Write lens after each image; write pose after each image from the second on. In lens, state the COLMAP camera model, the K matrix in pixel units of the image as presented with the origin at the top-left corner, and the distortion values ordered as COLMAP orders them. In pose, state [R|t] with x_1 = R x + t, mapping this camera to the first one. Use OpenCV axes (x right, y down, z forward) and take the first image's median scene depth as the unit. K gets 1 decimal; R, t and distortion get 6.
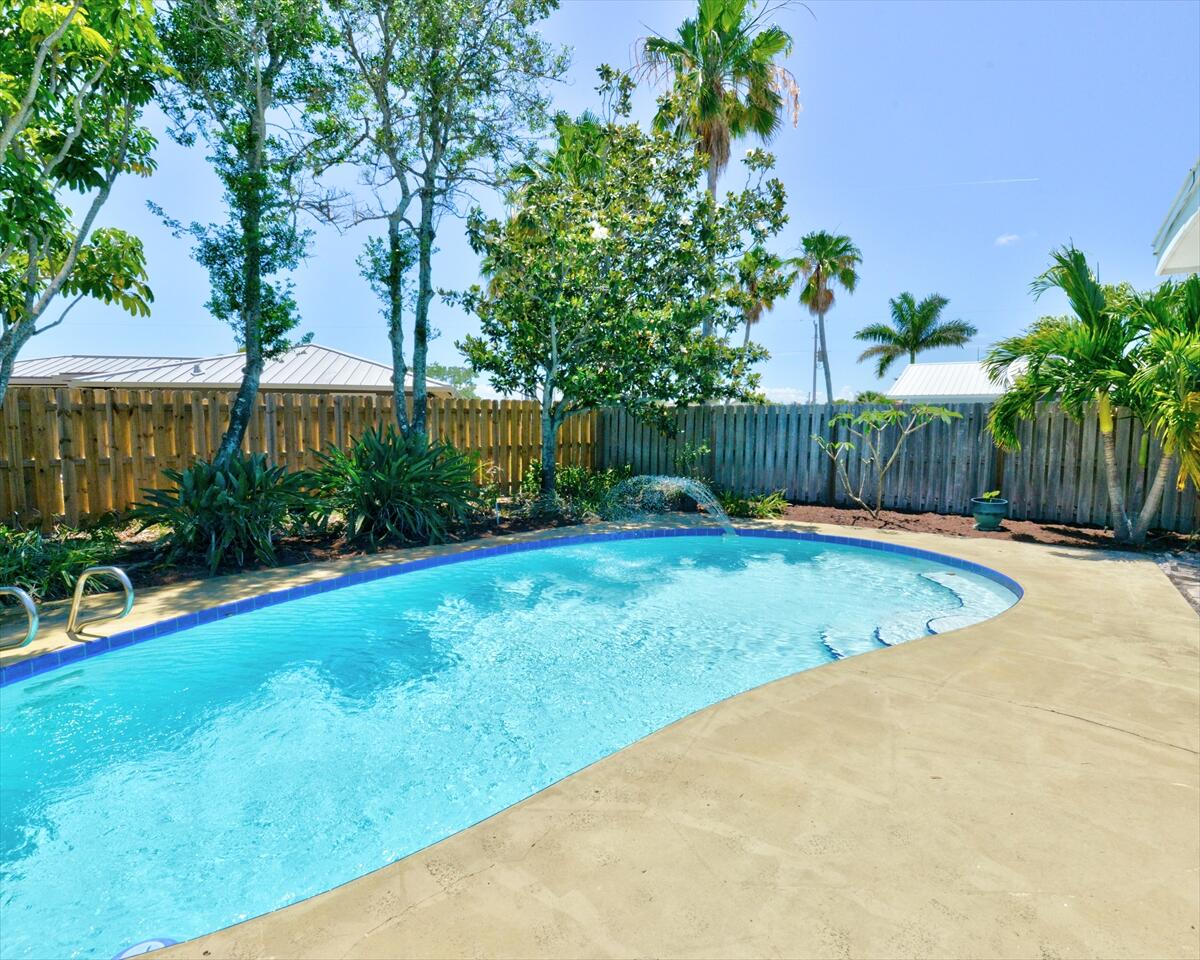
lens RADIAL K [[660.6, 0, 598.3], [0, 660.6, 484.5], [0, 0, 1]] dist [-0.009229, -0.005584]
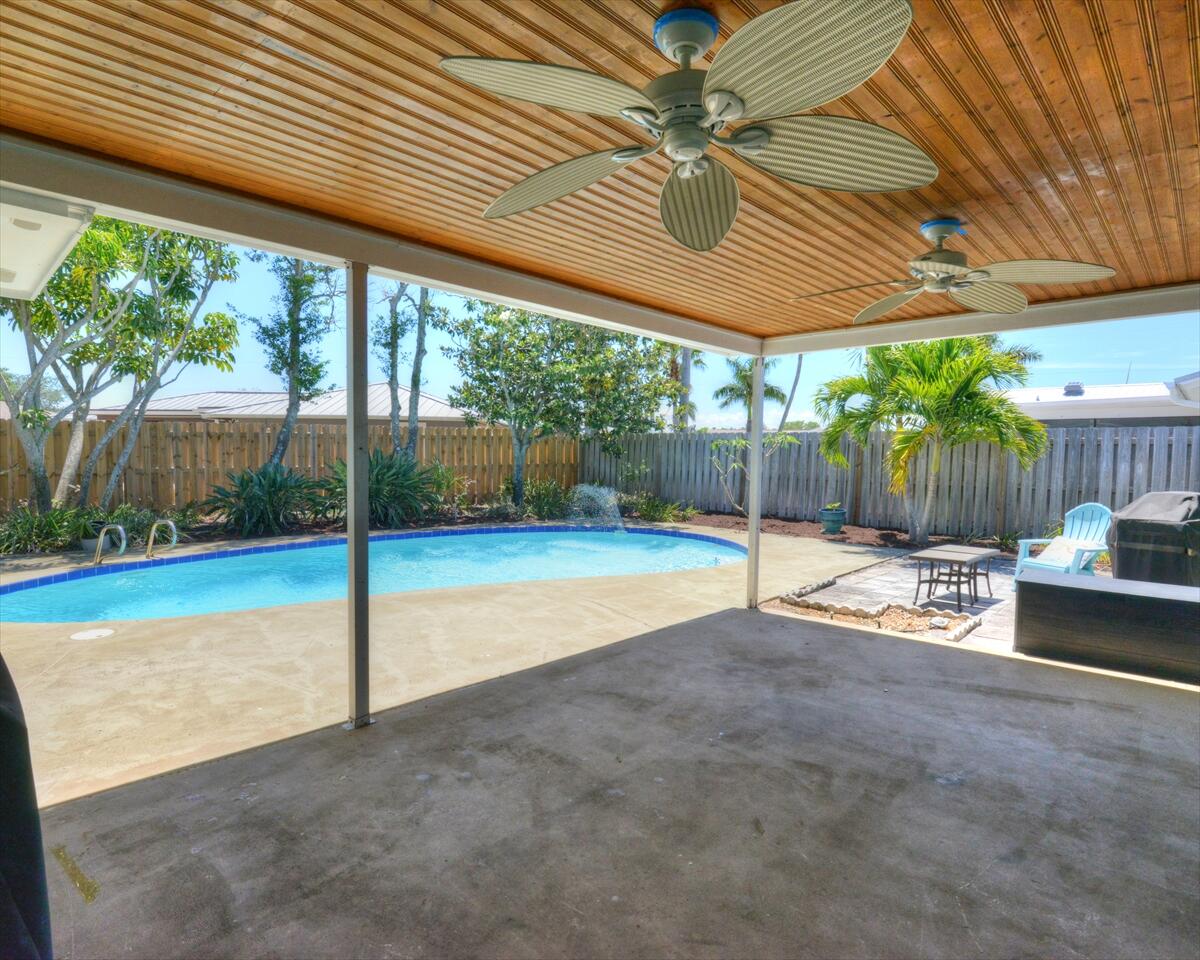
lens RADIAL K [[660.6, 0, 598.3], [0, 660.6, 484.5], [0, 0, 1]] dist [-0.009229, -0.005584]
pose [[0.985122, 0.014484, -0.171245, 0.374872], [-0.020989, 0.999123, -0.036232, 0.030524], [0.170570, 0.039288, 0.984562, -0.306077]]
